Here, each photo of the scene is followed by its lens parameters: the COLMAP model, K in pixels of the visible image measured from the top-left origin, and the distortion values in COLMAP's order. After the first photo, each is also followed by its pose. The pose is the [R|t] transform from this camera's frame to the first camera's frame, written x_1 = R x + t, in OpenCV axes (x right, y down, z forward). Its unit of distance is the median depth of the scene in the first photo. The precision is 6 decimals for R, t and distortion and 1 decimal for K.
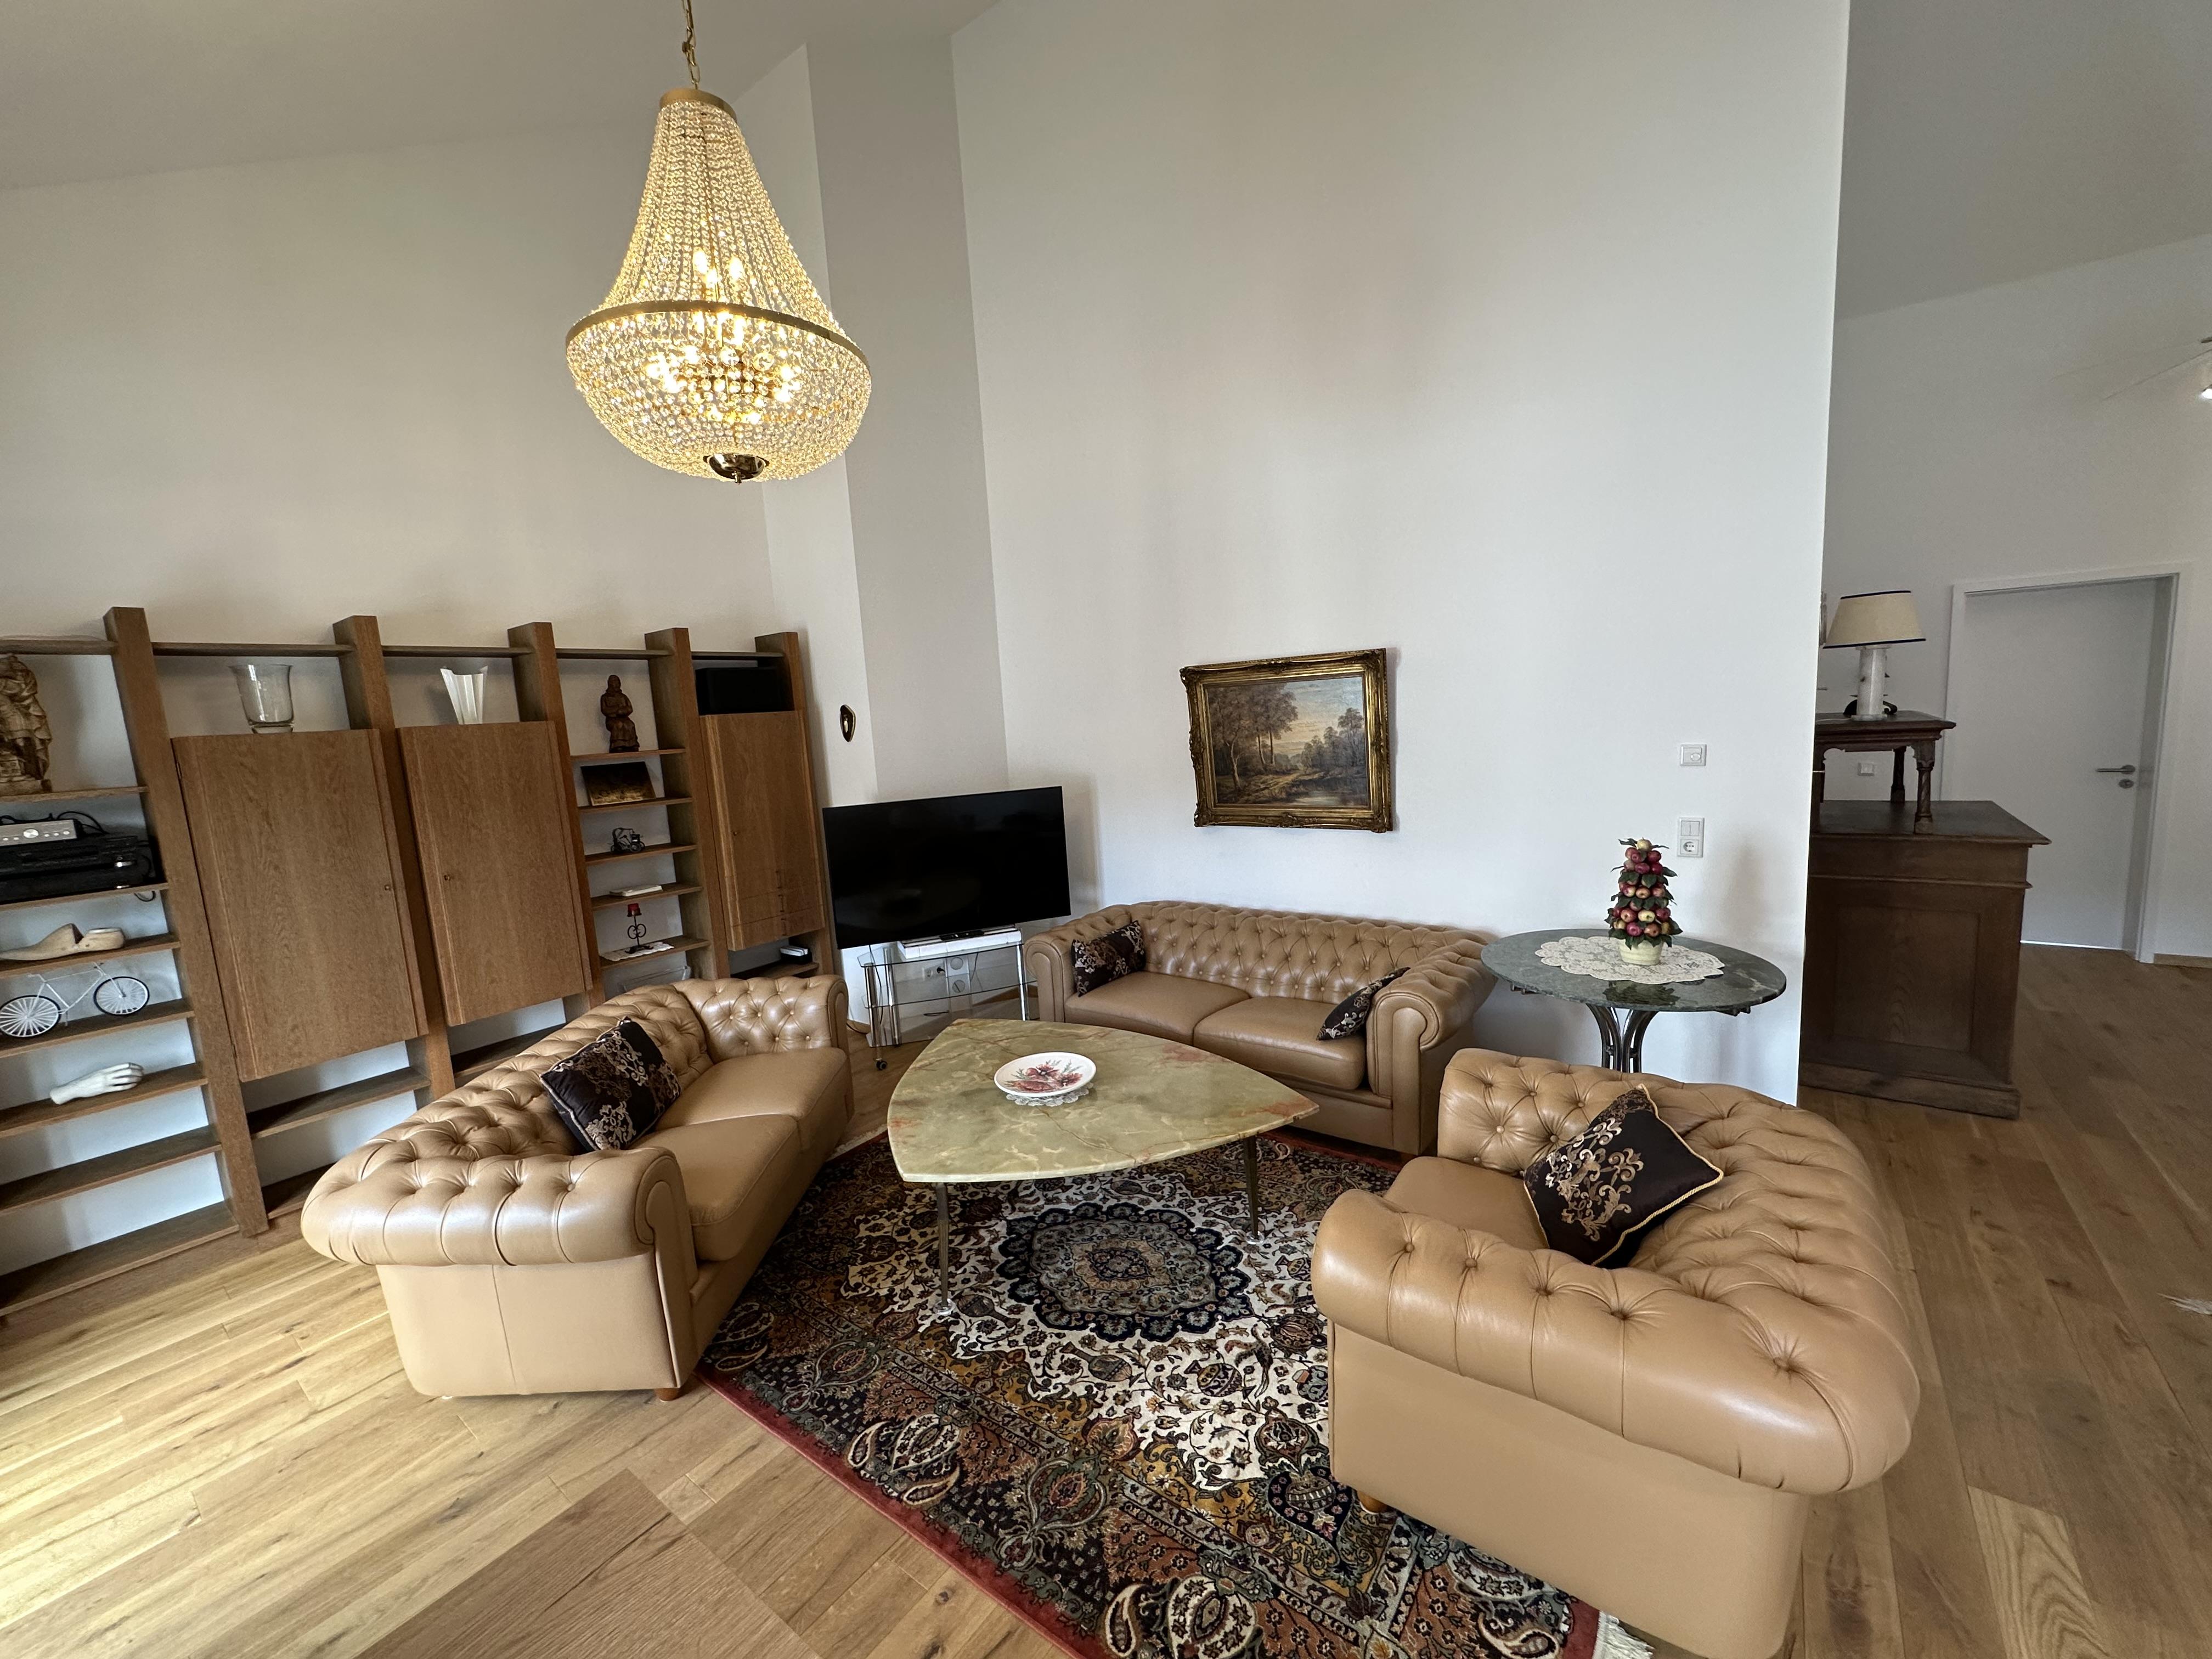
lens RADIAL K [[881.1, 0, 1106.4], [0, 881.1, 834.3], [0, 0, 1]] dist [-0.005675, 0.000932]
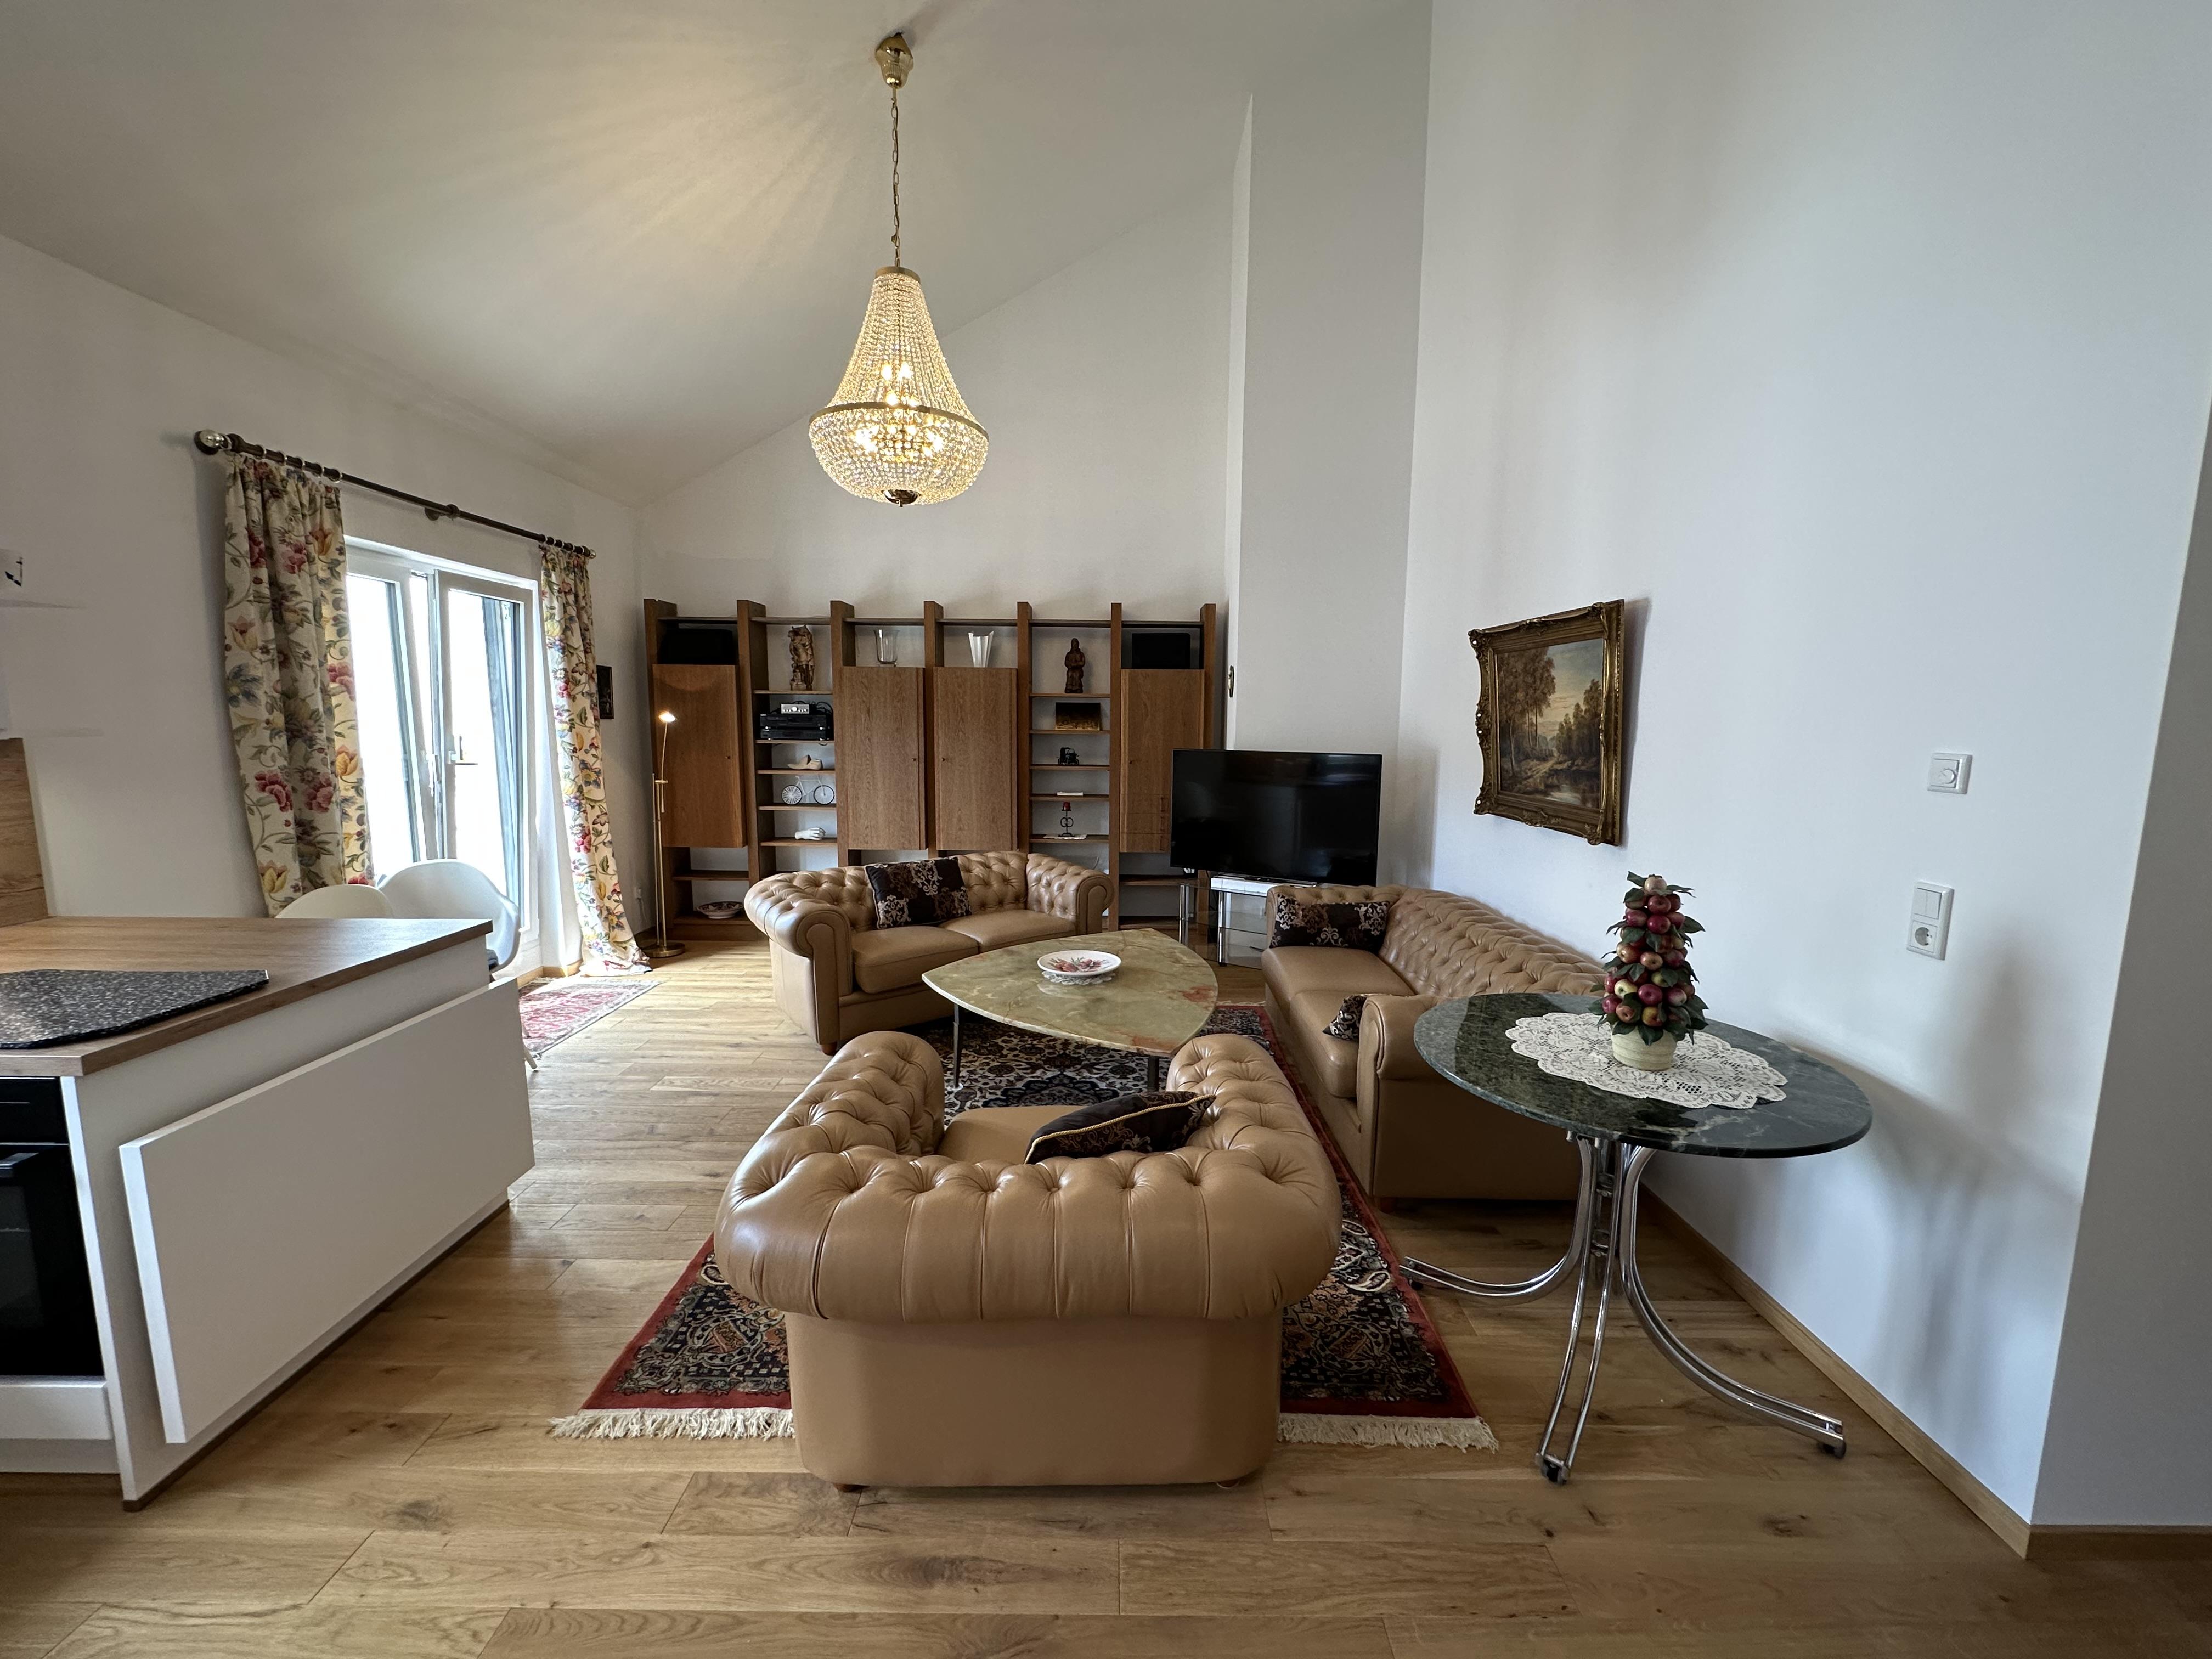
lens RADIAL K [[881.1, 0, 1110.1], [0, 881.1, 834.4], [0, 0, 1]] dist [-0.005675, 0.000932]
pose [[0.599439, 0.172325, -0.781650, 0.720530], [-0.155823, 0.982990, 0.097213, -0.021402], [0.785106, 0.063526, 0.616095, 0.226126]]
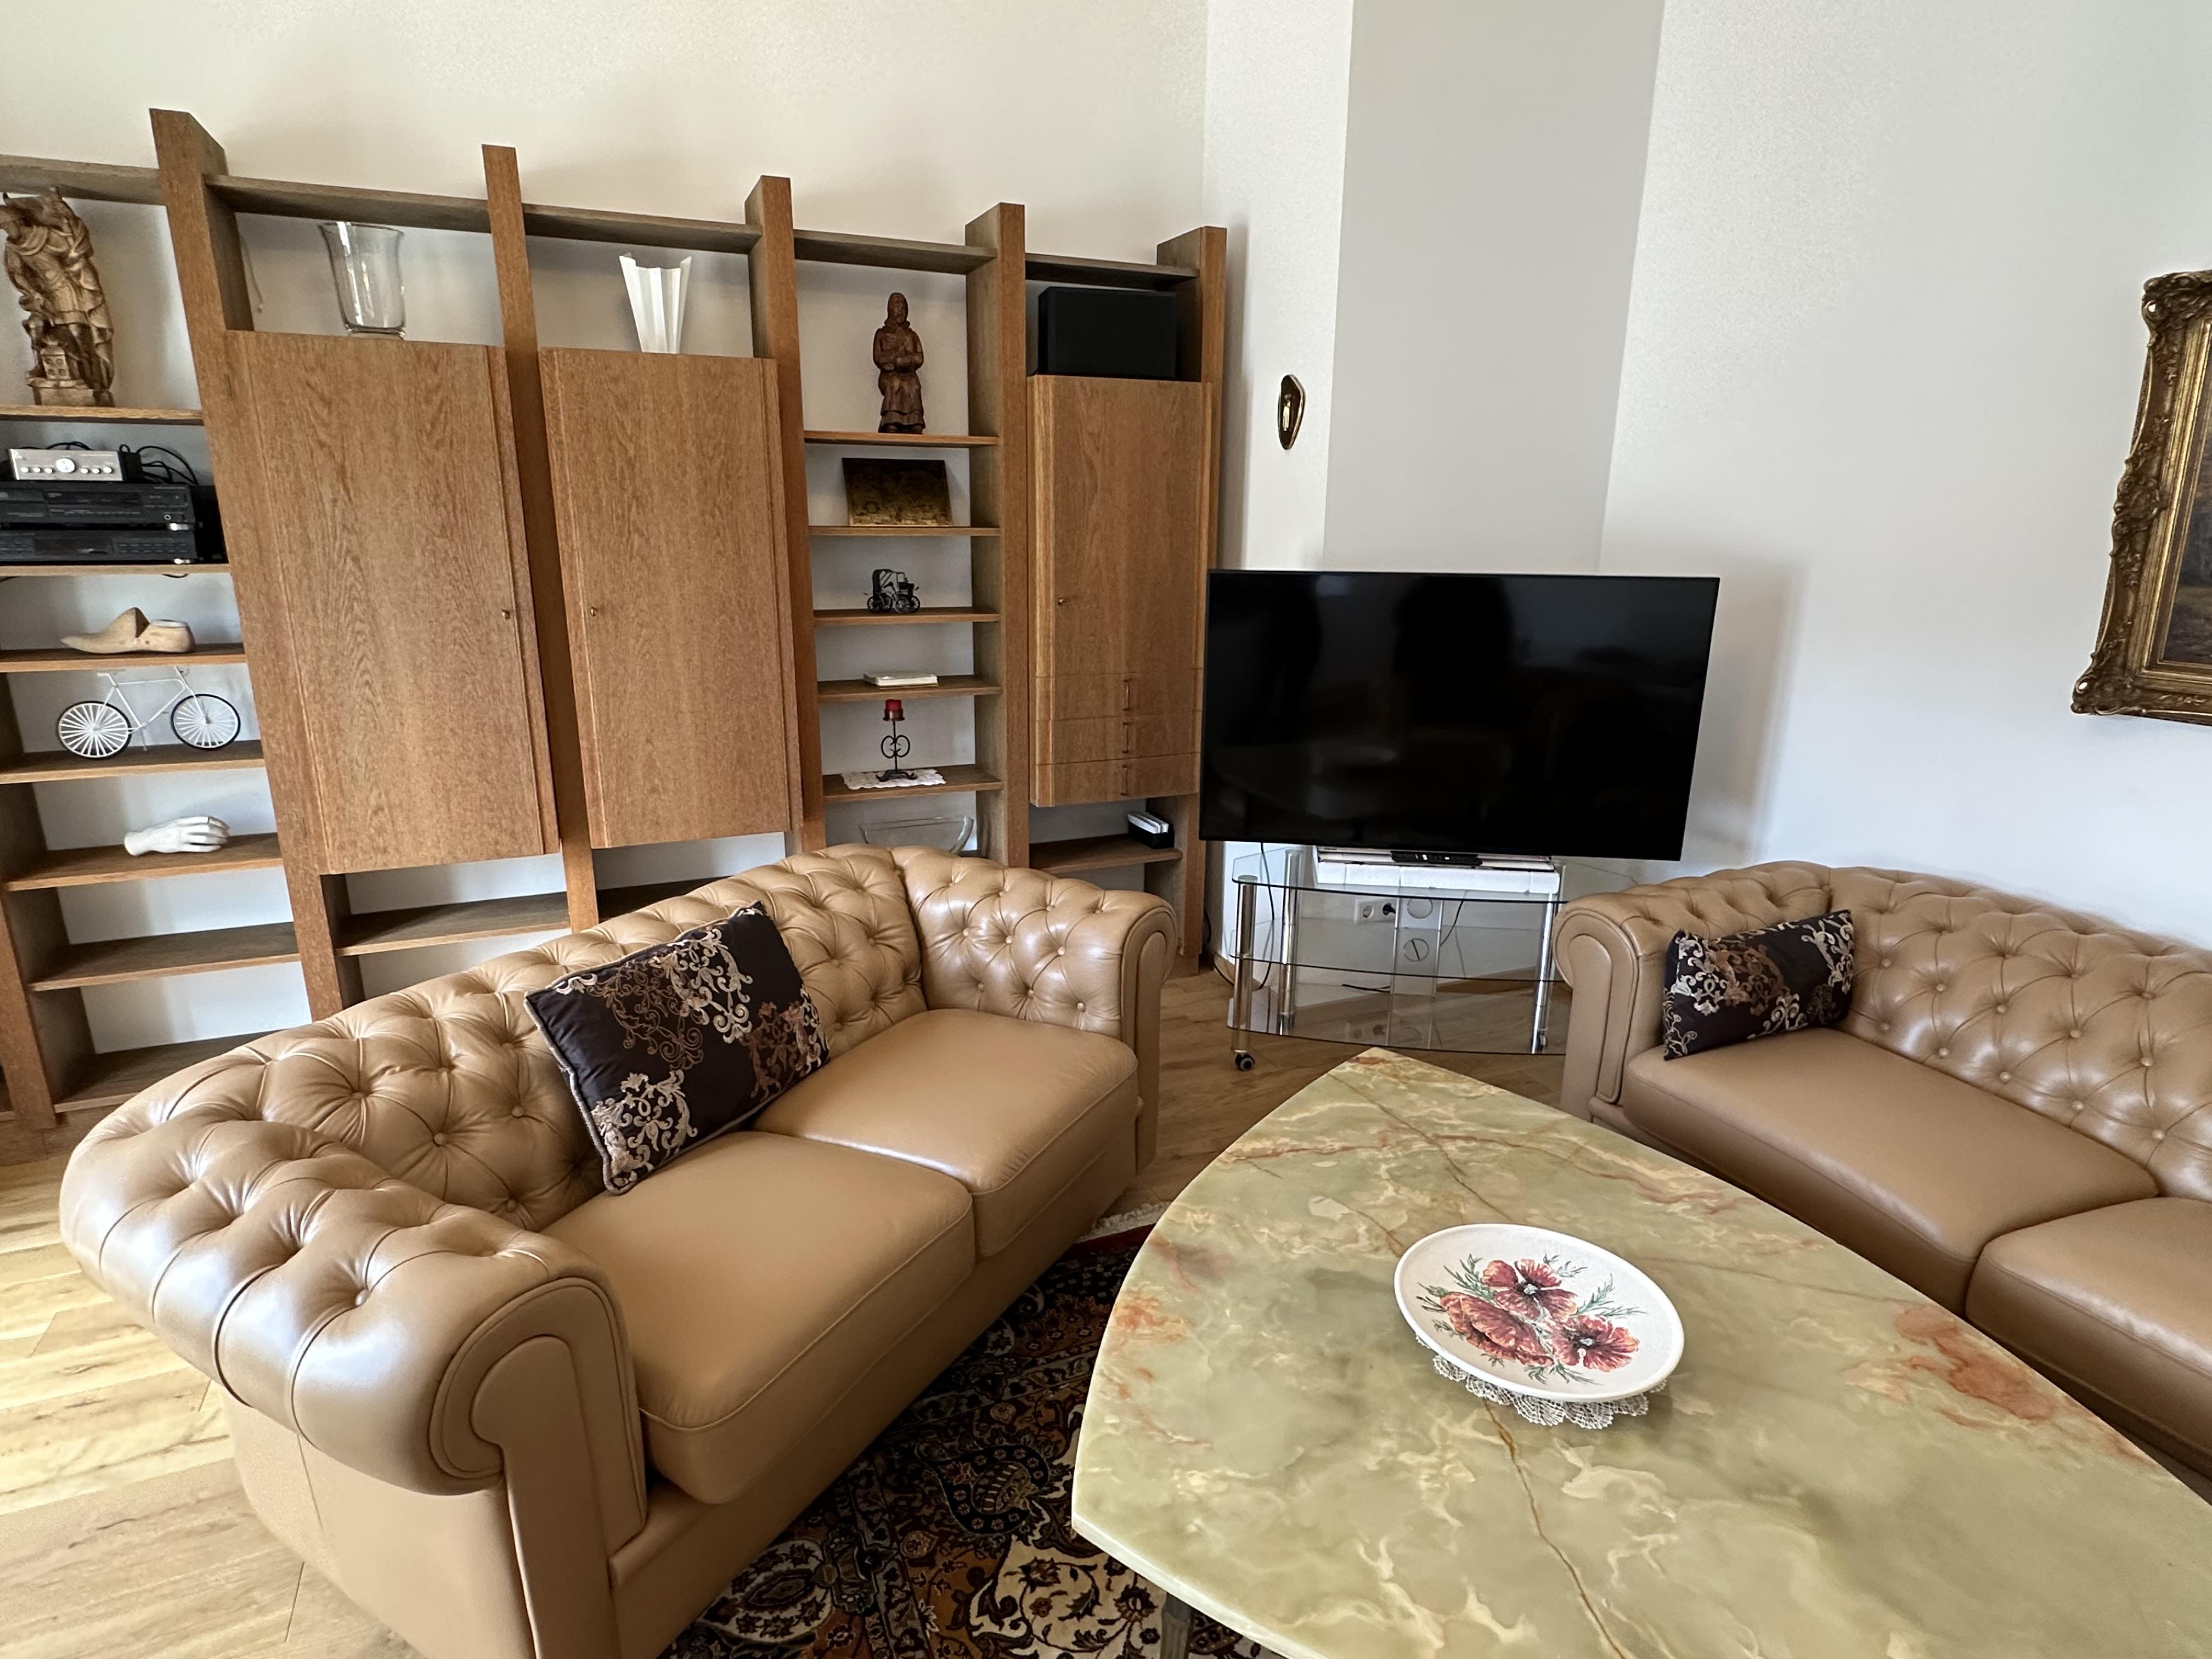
lens RADIAL K [[1201.4, 0, 1099.2], [0, 1201.4, 844.3], [0, 0, 1]] dist [-0.004971, 0.001211]
pose [[0.870930, 0.198470, -0.449545, -0.032897], [-0.129224, 0.975114, 0.180152, 0.011040], [0.474112, -0.098807, 0.874903, 0.400606]]
